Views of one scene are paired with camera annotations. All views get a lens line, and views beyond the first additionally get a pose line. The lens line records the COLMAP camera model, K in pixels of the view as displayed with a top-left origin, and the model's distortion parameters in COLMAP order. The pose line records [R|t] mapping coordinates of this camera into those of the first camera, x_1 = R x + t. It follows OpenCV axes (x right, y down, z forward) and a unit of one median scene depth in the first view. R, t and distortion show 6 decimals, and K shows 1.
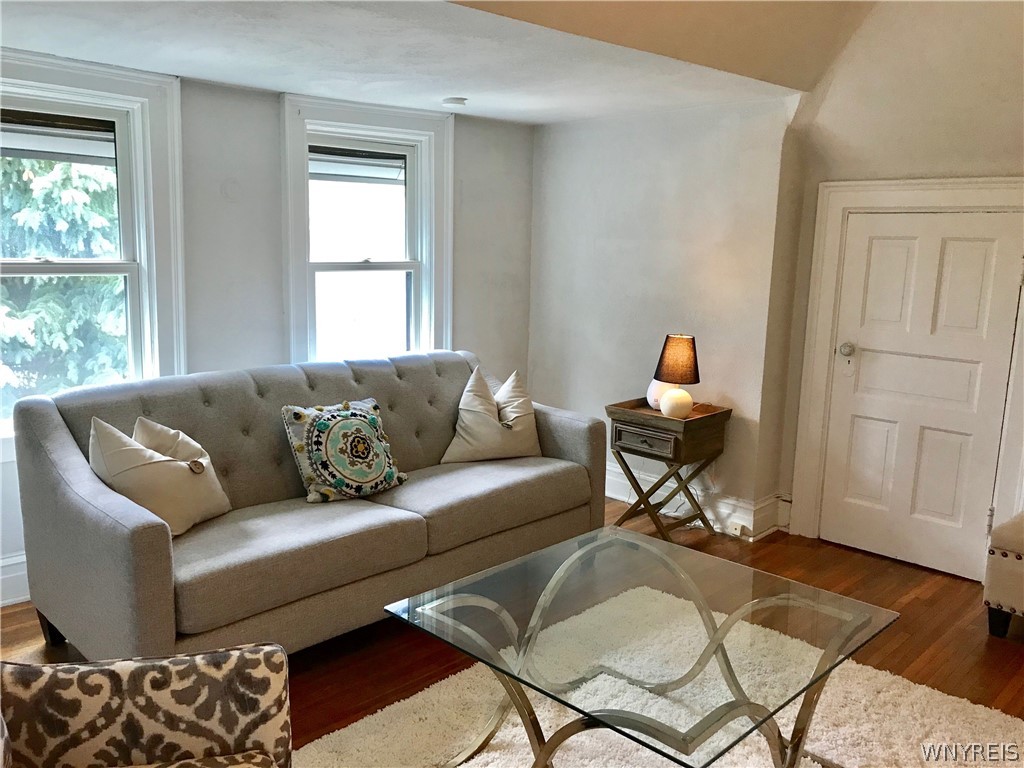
lens RADIAL K [[842.1, 0, 506.4], [0, 842.1, 370.1], [0, 0, 1]] dist [0.009199, -0.000817]
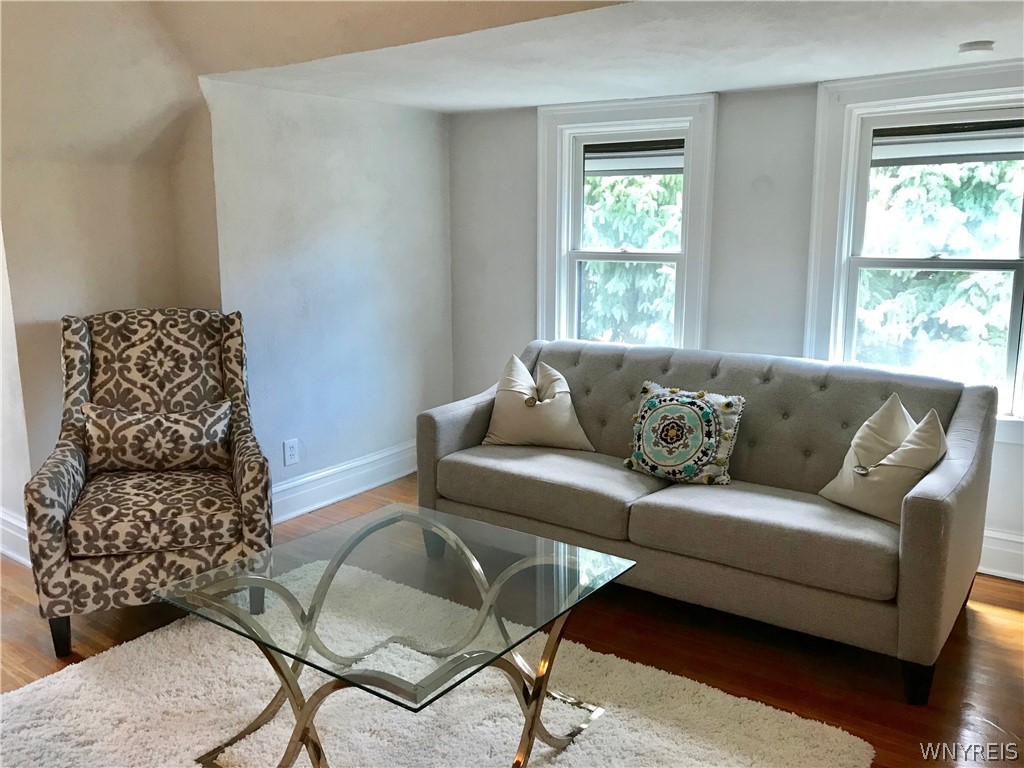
lens RADIAL K [[842.1, 0, 506.4], [0, 842.1, 370.1], [0, 0, 1]] dist [0.009199, -0.000817]
pose [[0.154991, 0.148650, -0.976668, 0.798896], [-0.147369, 0.981032, 0.125928, -0.084787], [0.976862, 0.124413, 0.173958, 0.609654]]
